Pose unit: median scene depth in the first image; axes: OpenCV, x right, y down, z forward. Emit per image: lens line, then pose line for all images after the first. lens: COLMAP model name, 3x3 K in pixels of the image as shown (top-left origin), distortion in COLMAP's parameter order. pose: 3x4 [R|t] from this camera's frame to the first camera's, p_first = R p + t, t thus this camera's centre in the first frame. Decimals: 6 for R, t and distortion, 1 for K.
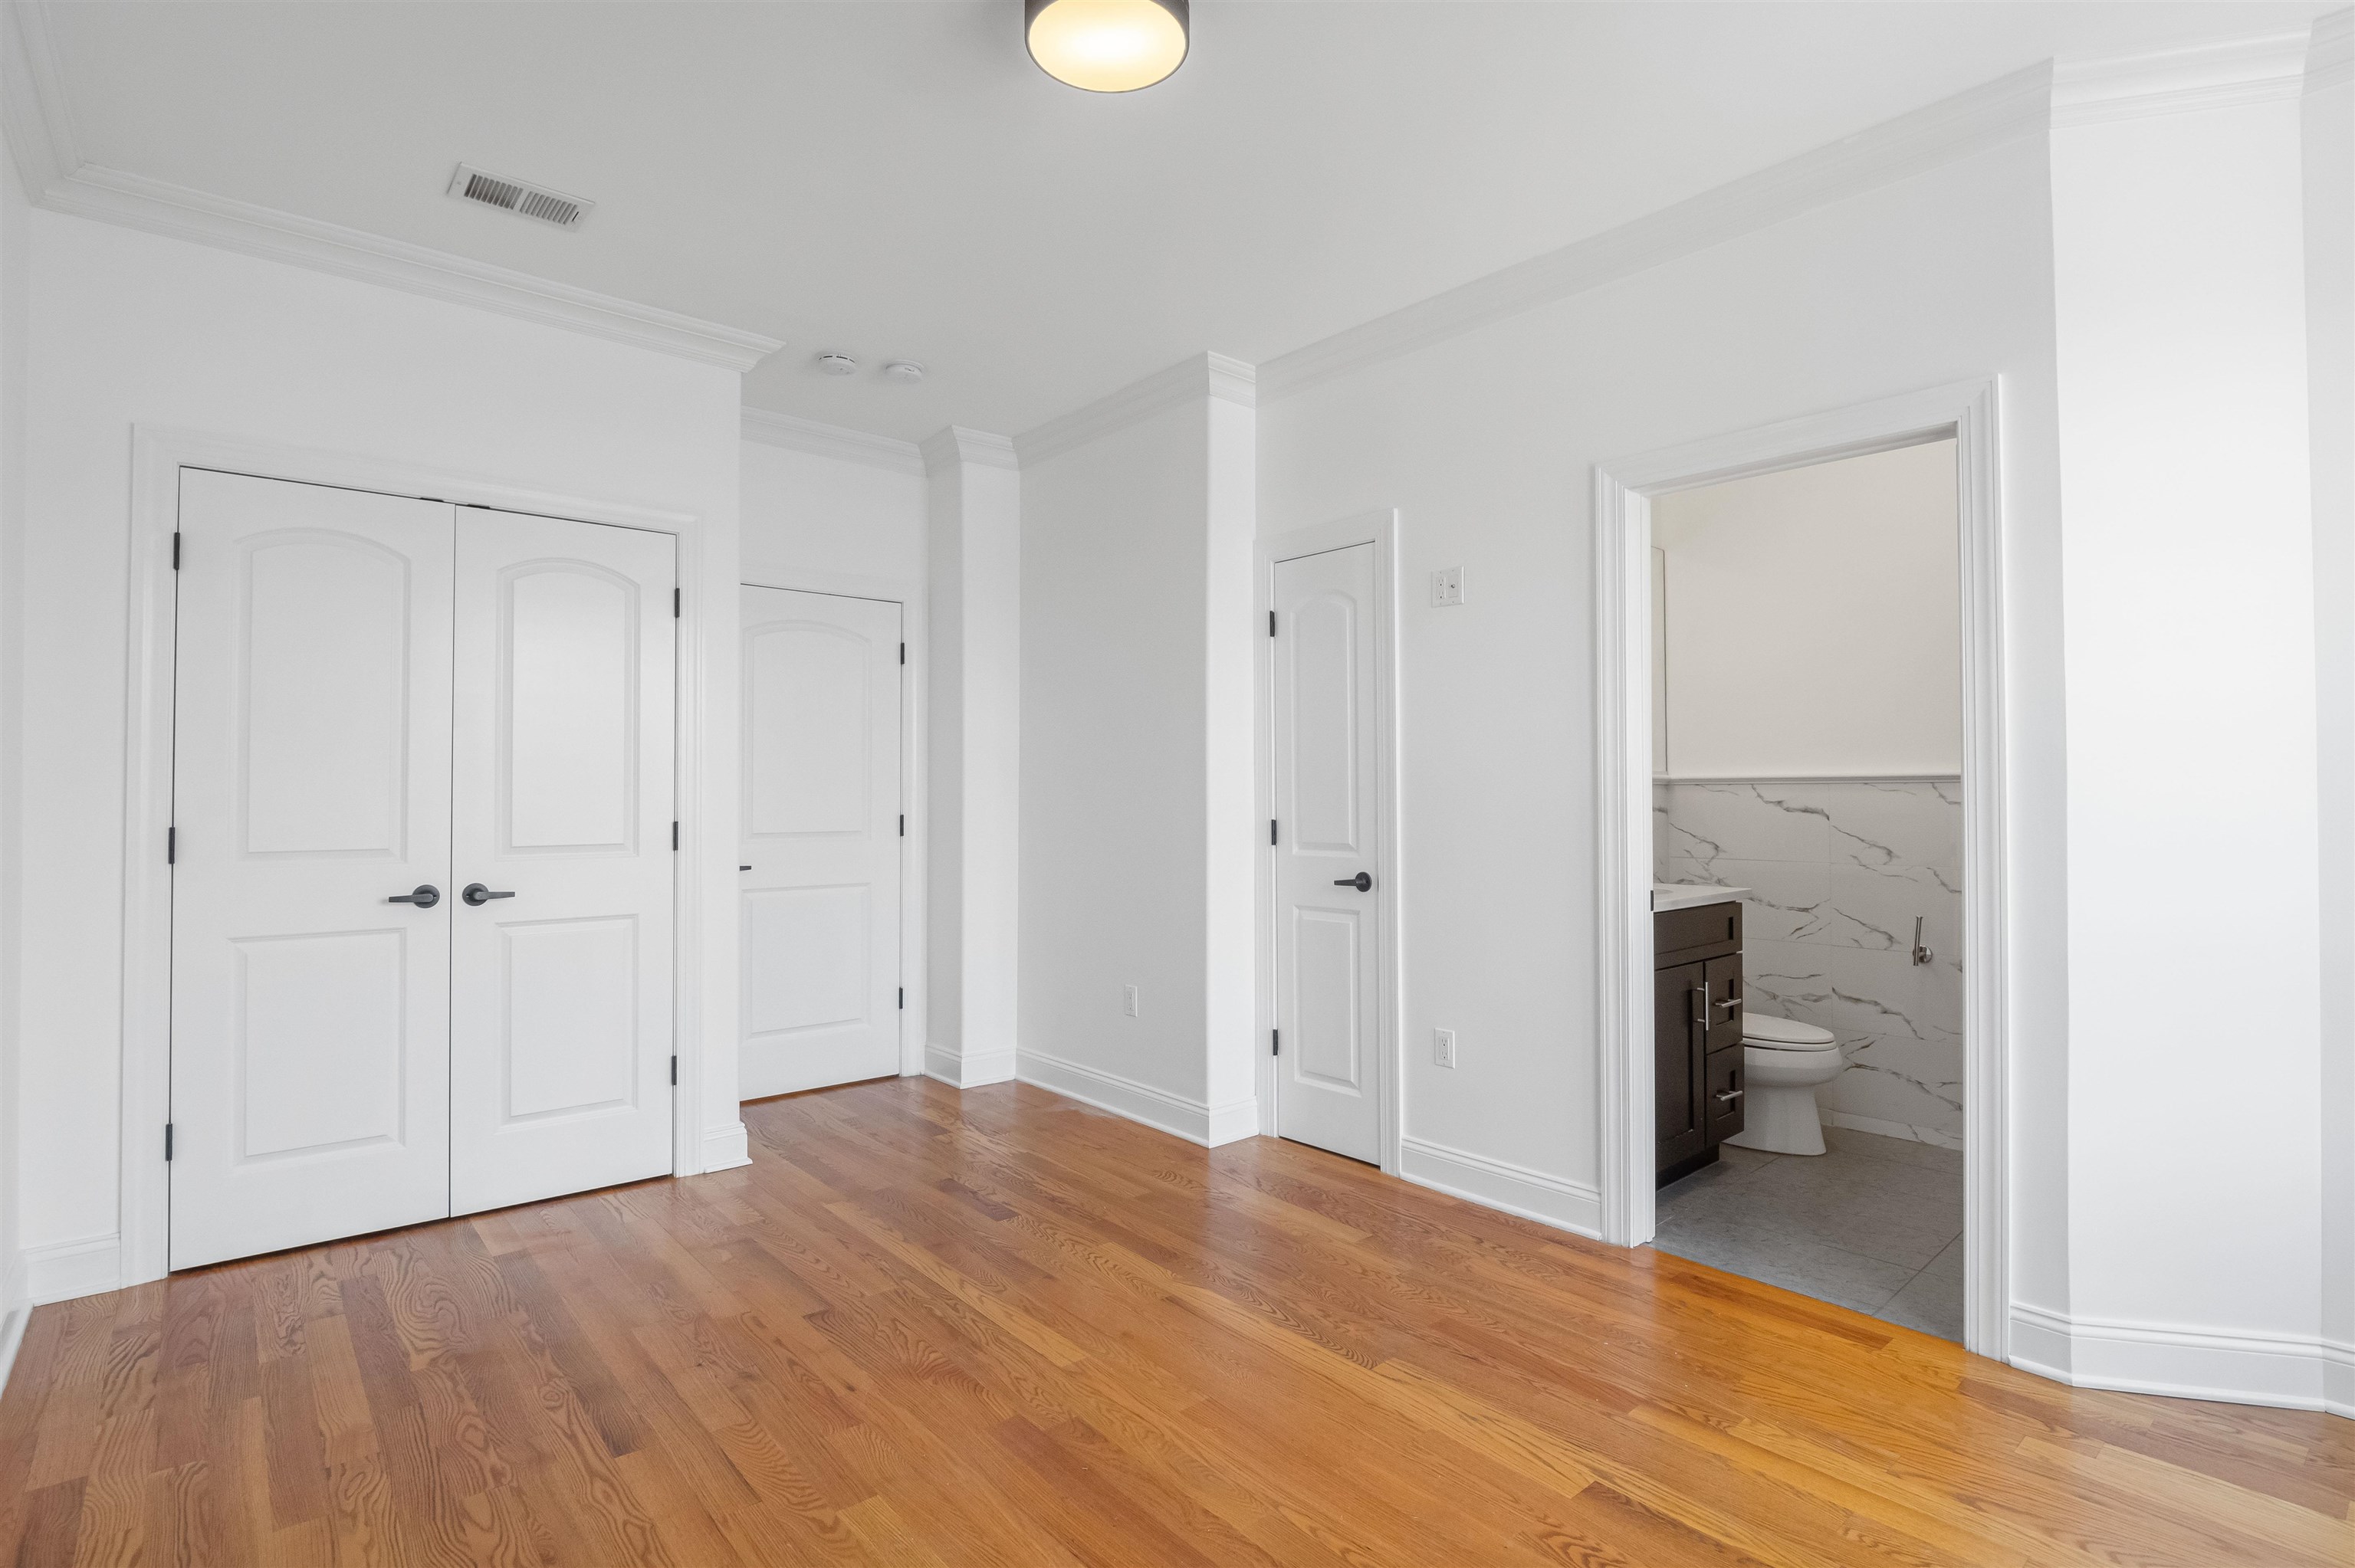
lens RADIAL K [[1151.5, 0, 1175.1], [0, 1151.5, 776.6], [0, 0, 1]] dist [-0.001507, -0.011677]
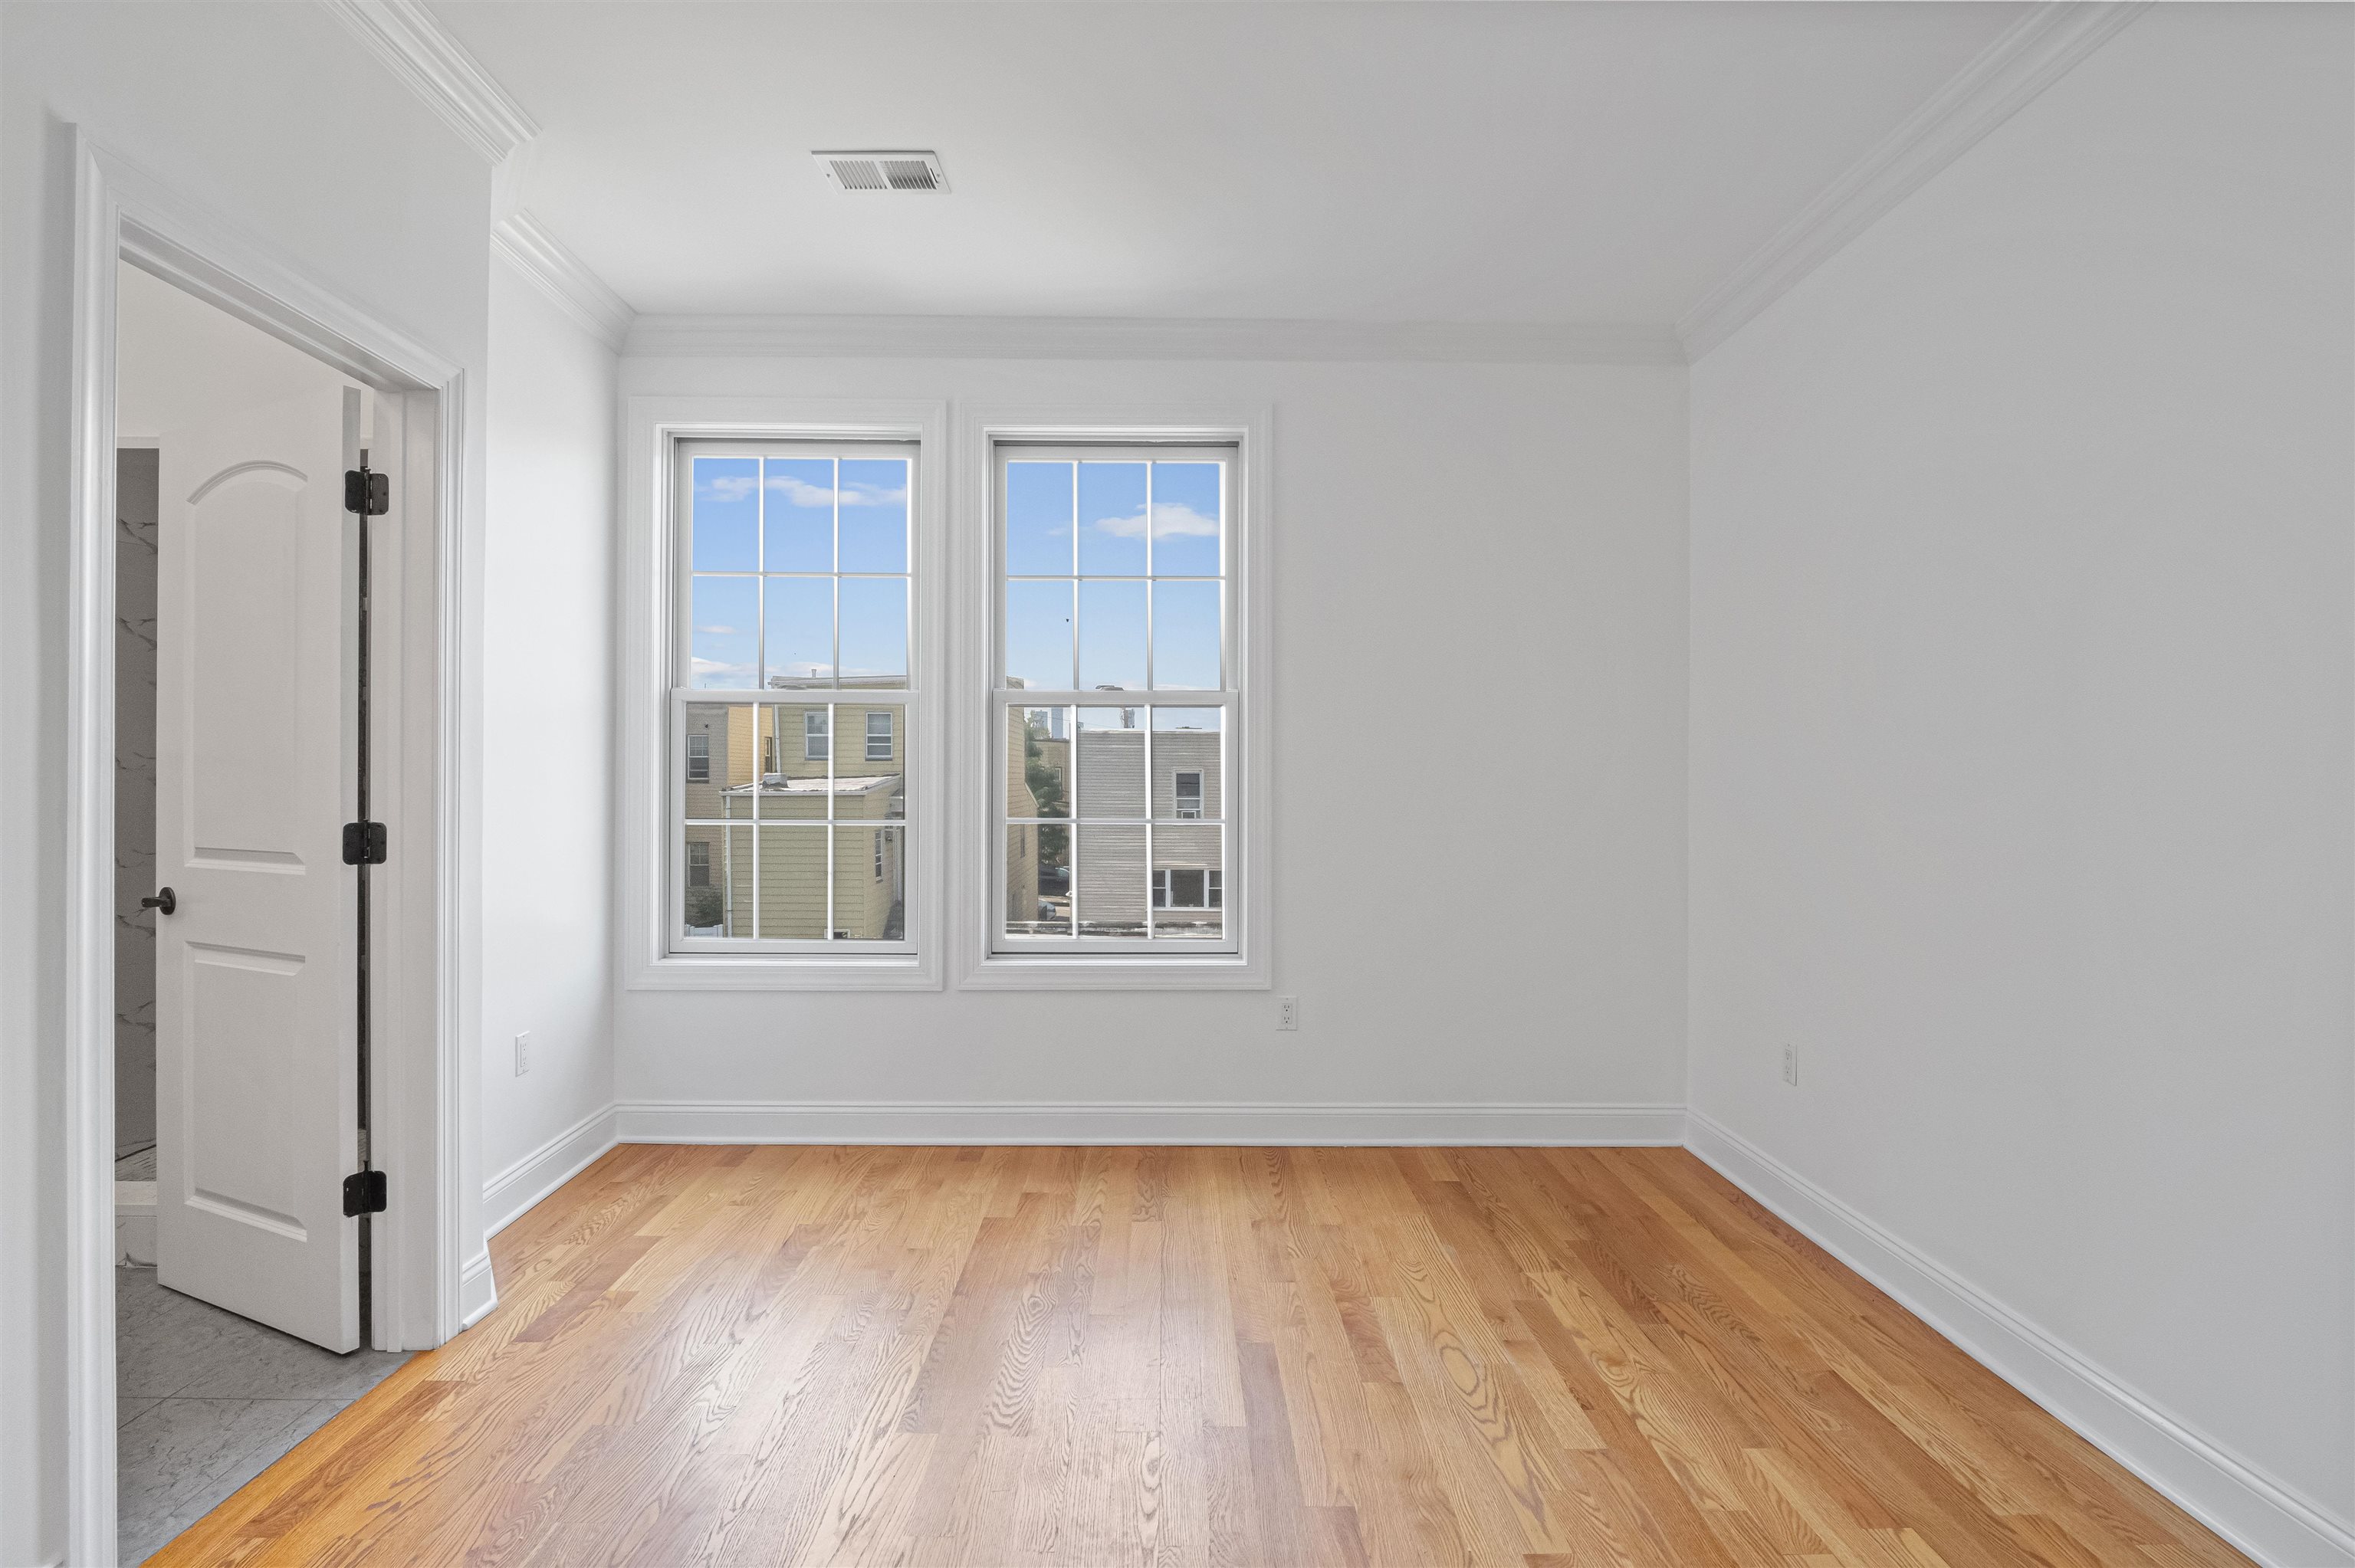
lens RADIAL K [[1139.7, 0, 1171.3], [0, 1139.7, 781.5], [0, 0, 1]] dist [0.000038, -0.010394]
pose [[-0.764926, -0.005106, 0.644098, -0.286117], [-0.013596, 0.999874, -0.008220, 0.013612], [-0.643975, -0.015045, -0.764899, 0.950948]]
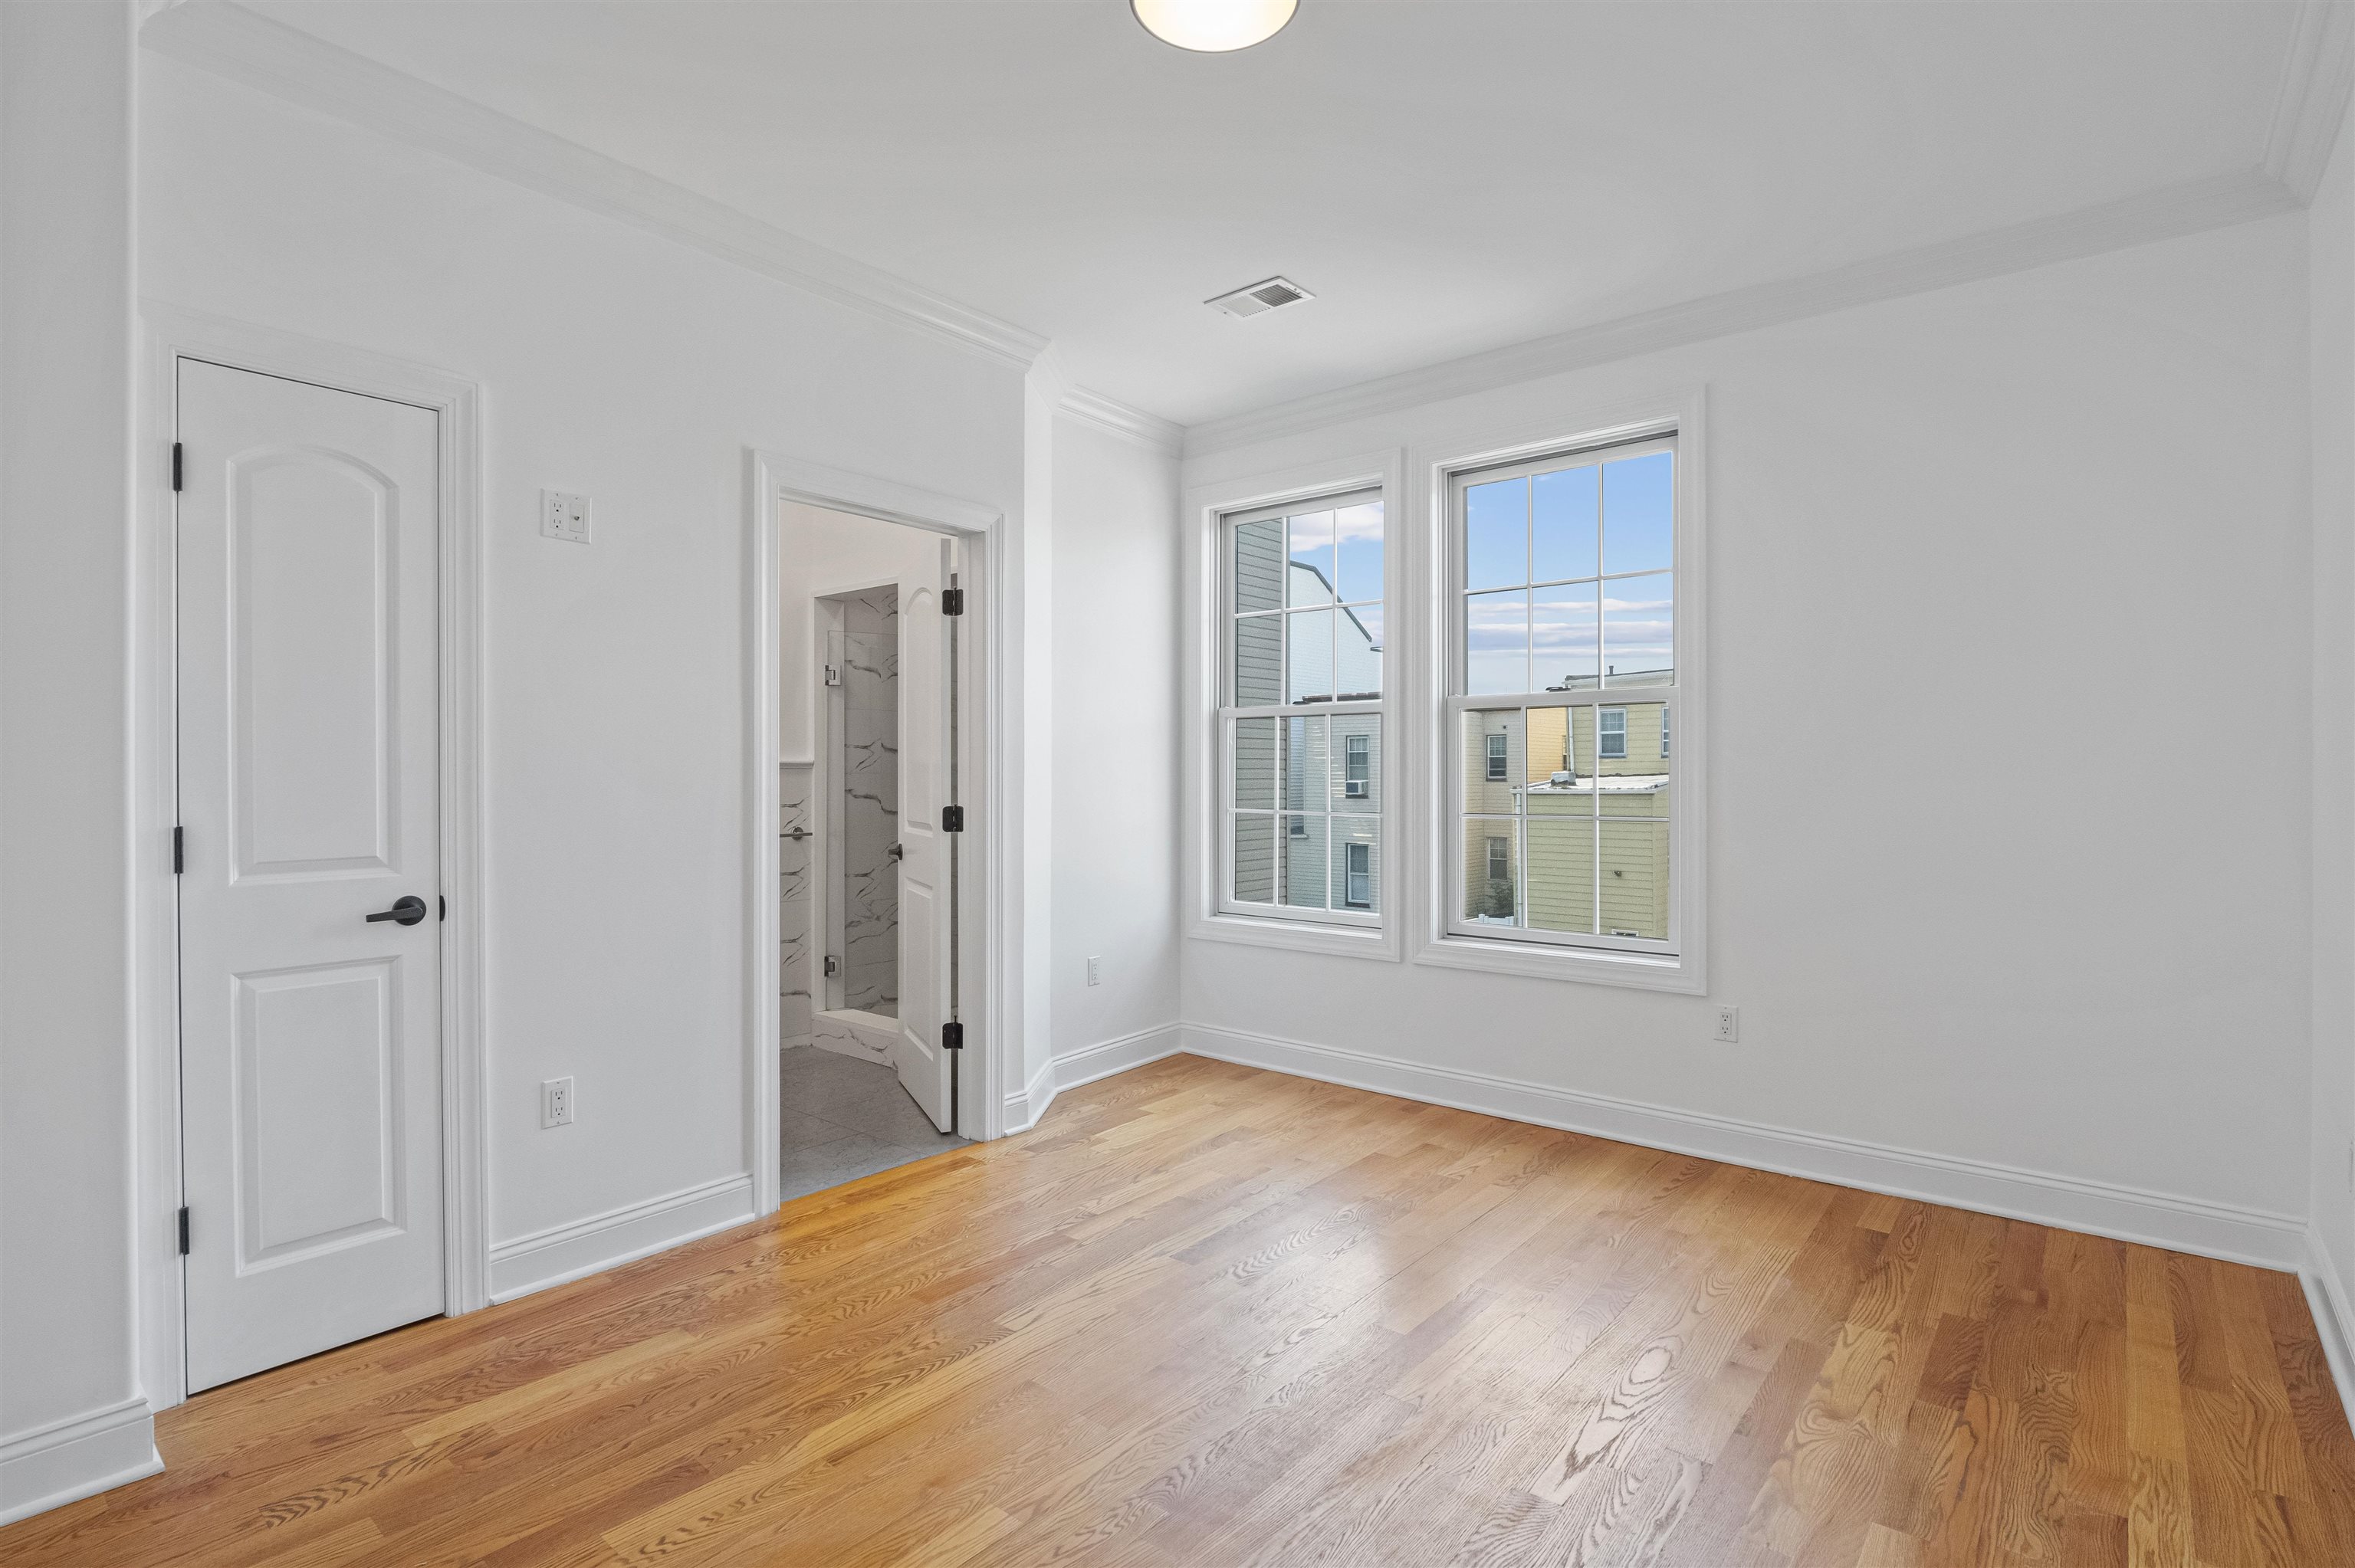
lens RADIAL K [[1139.7, 0, 1171.3], [0, 1139.7, 781.5], [0, 0, 1]] dist [0.000038, -0.010394]
pose [[-0.165507, -0.005236, 0.986195, -0.599786], [-0.012890, 0.999912, 0.003146, 0.008983], [-0.986124, -0.012191, -0.165560, 0.717443]]
